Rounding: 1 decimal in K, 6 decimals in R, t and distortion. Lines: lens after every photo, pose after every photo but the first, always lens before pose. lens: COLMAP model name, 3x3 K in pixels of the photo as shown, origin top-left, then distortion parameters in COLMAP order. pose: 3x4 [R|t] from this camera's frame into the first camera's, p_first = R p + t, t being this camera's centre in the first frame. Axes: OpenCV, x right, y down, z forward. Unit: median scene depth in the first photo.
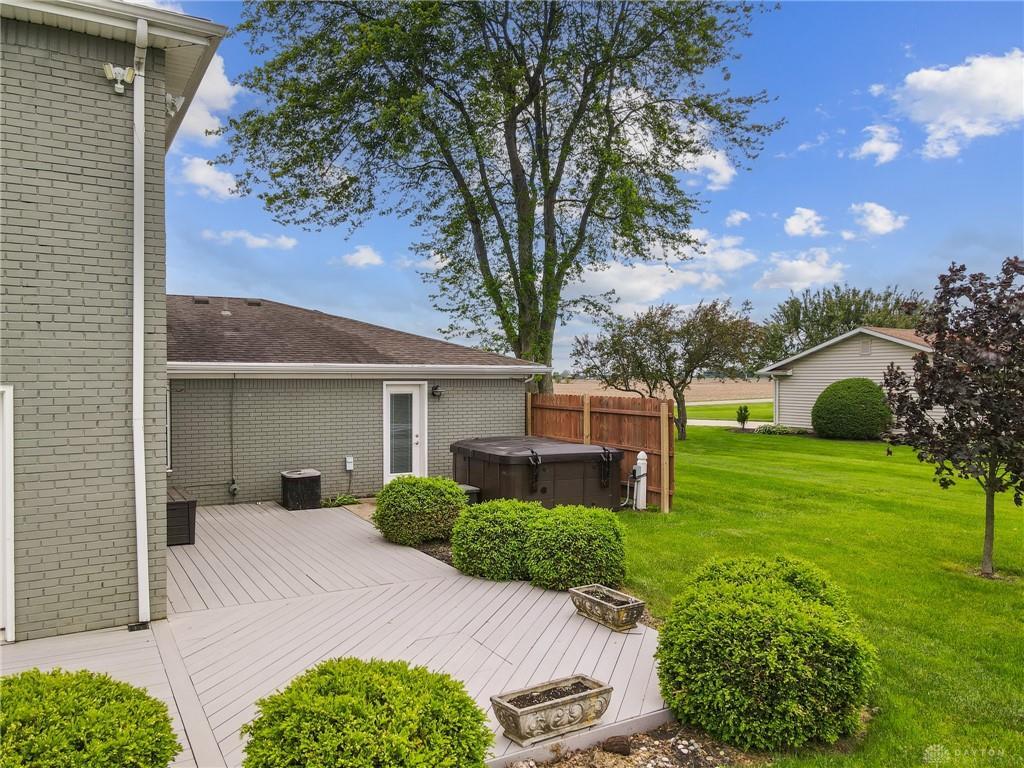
lens RADIAL K [[765.8, 0, 533.7], [0, 765.8, 382.2], [0, 0, 1]] dist [0.003491, -0.000490]
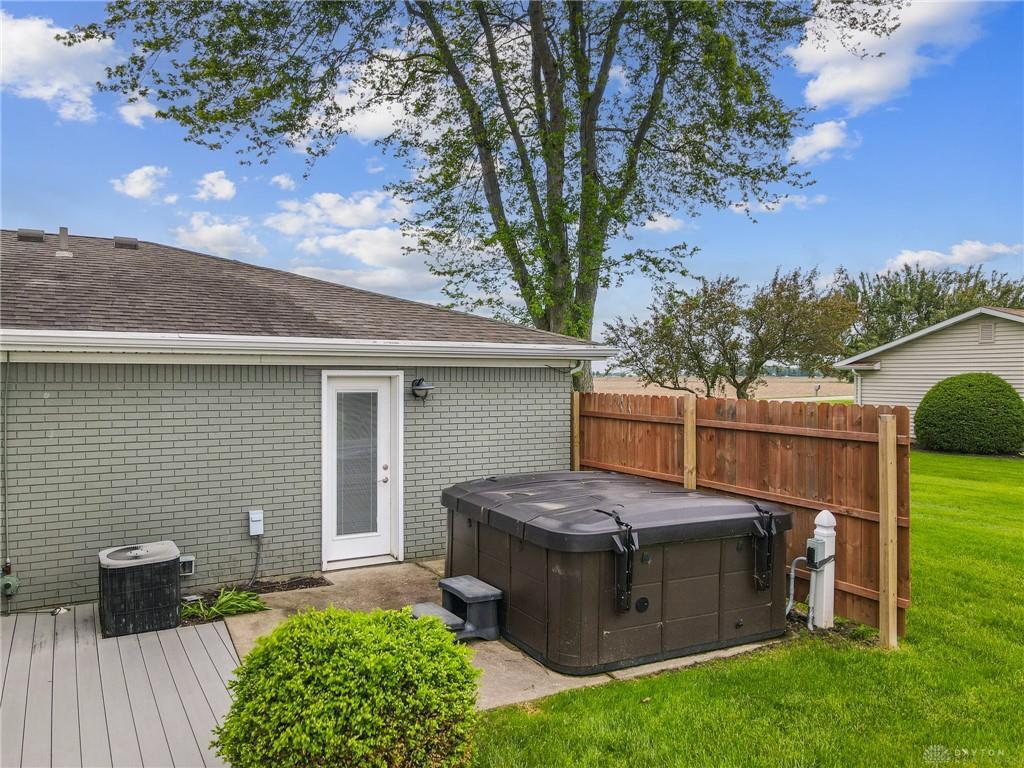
lens RADIAL K [[765.8, 0, 533.7], [0, 765.8, 382.2], [0, 0, 1]] dist [0.003491, -0.000490]
pose [[0.999992, 0.003053, -0.002528, -0.040405], [-0.003045, 0.999990, 0.003137, 0.004930], [0.002537, -0.003129, 0.999992, 0.426523]]
